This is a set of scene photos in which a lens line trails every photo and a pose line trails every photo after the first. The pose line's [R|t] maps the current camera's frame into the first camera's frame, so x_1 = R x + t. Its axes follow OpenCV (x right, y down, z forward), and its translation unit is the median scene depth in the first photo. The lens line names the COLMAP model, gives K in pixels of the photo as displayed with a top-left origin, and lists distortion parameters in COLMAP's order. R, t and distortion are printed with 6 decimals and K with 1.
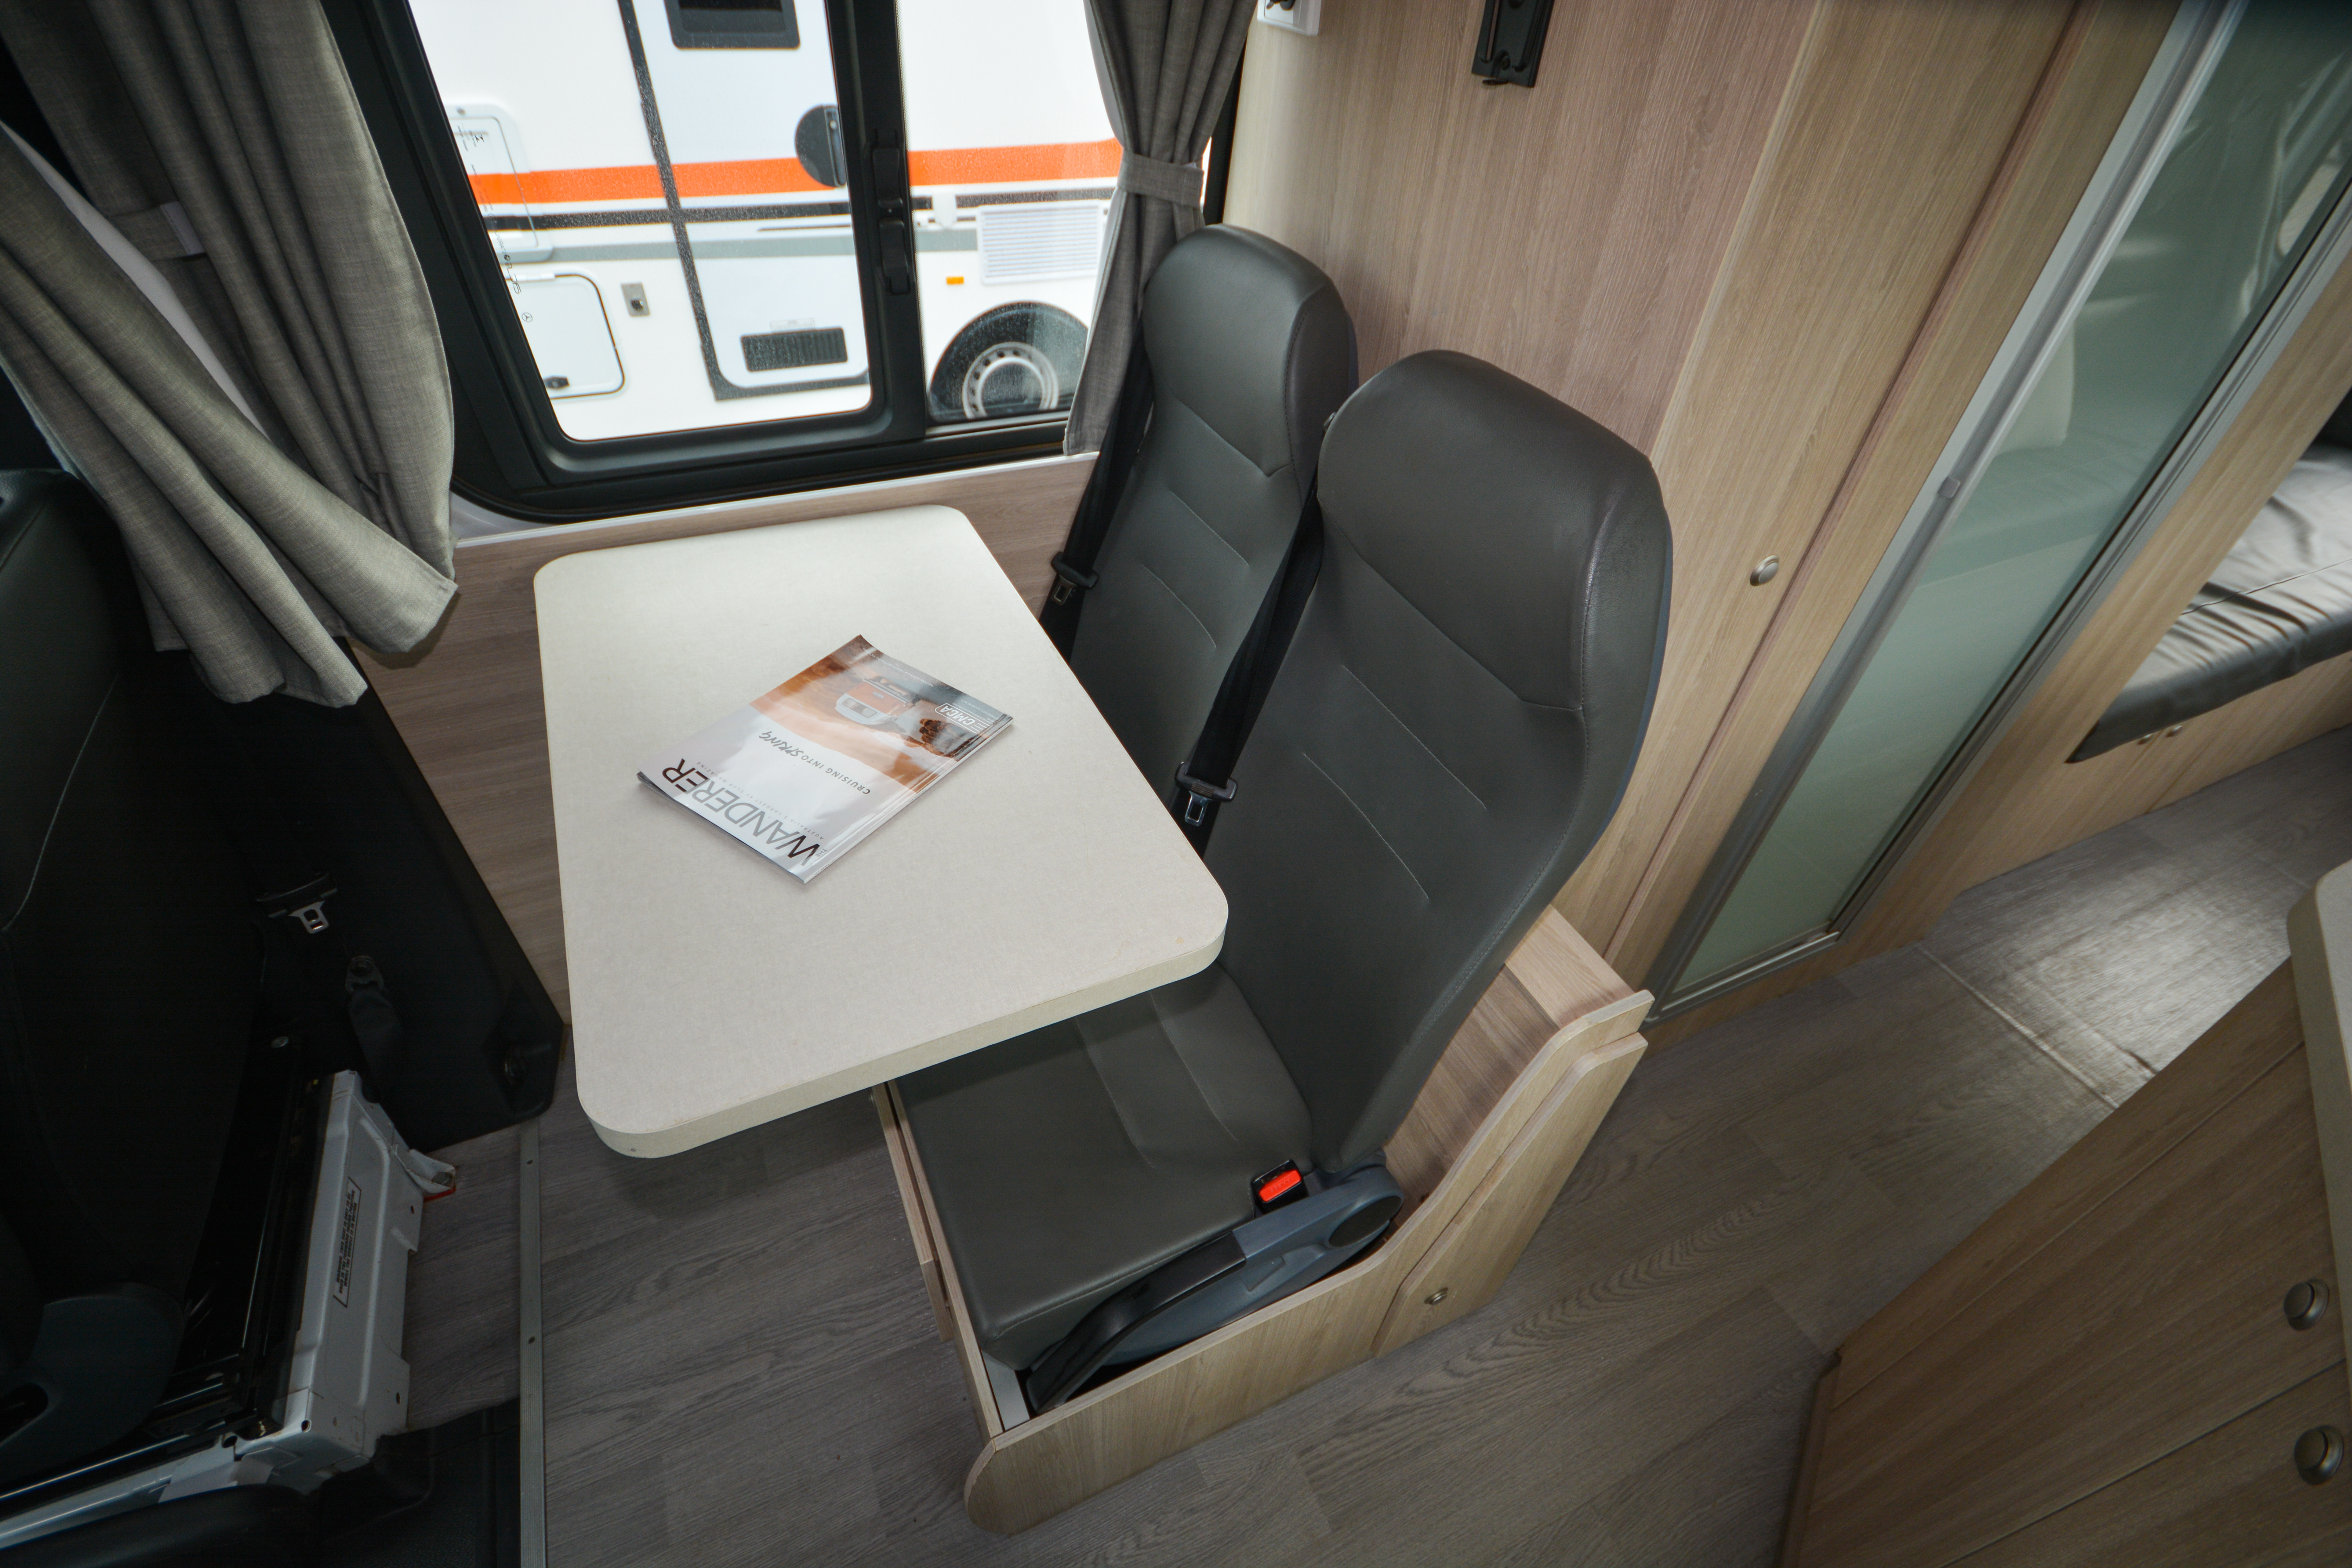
lens RADIAL K [[1011.0, 0, 1171.4], [0, 1011.0, 788.6], [0, 0, 1]] dist [0.009931, -0.011903]
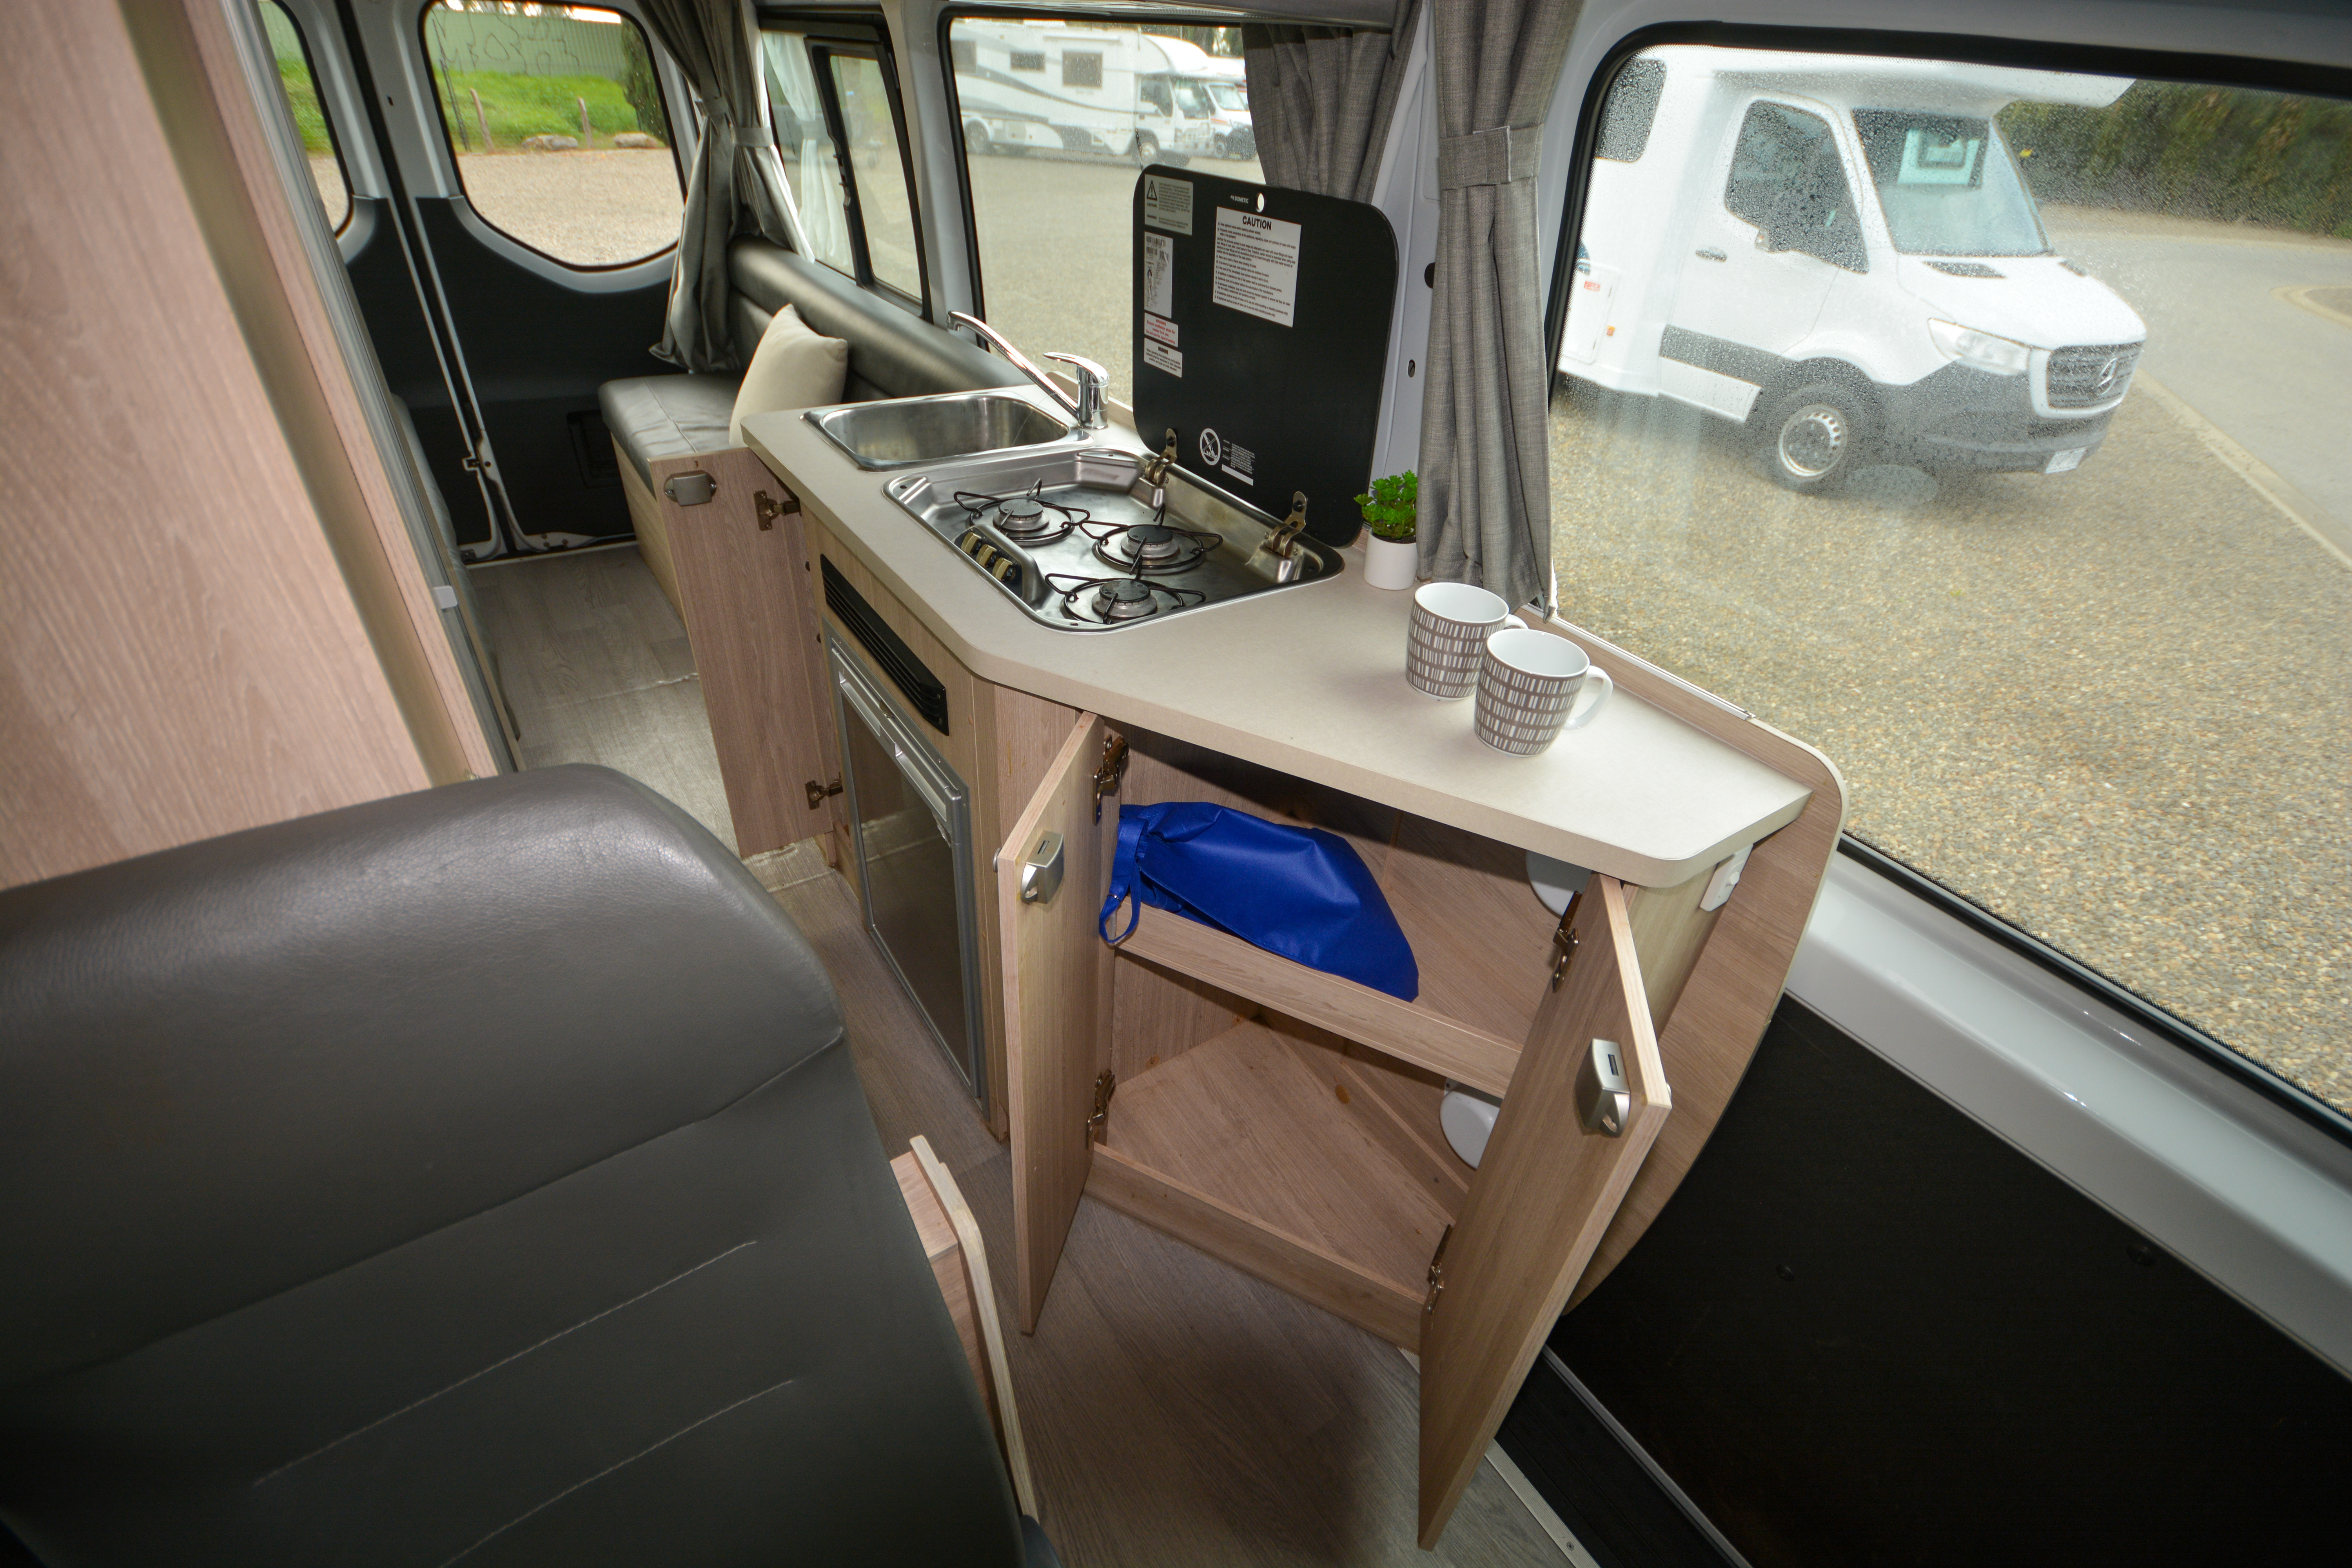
lens RADIAL K [[1030.2, 0, 1165.7], [0, 1030.2, 790.2], [0, 0, 1]] dist [0.021901, -0.019219]
pose [[-0.162298, -0.615051, 0.771603, -0.068153], [0.600254, 0.559104, 0.571924, -0.338013], [-0.783169, 0.555980, 0.278446, 0.396499]]
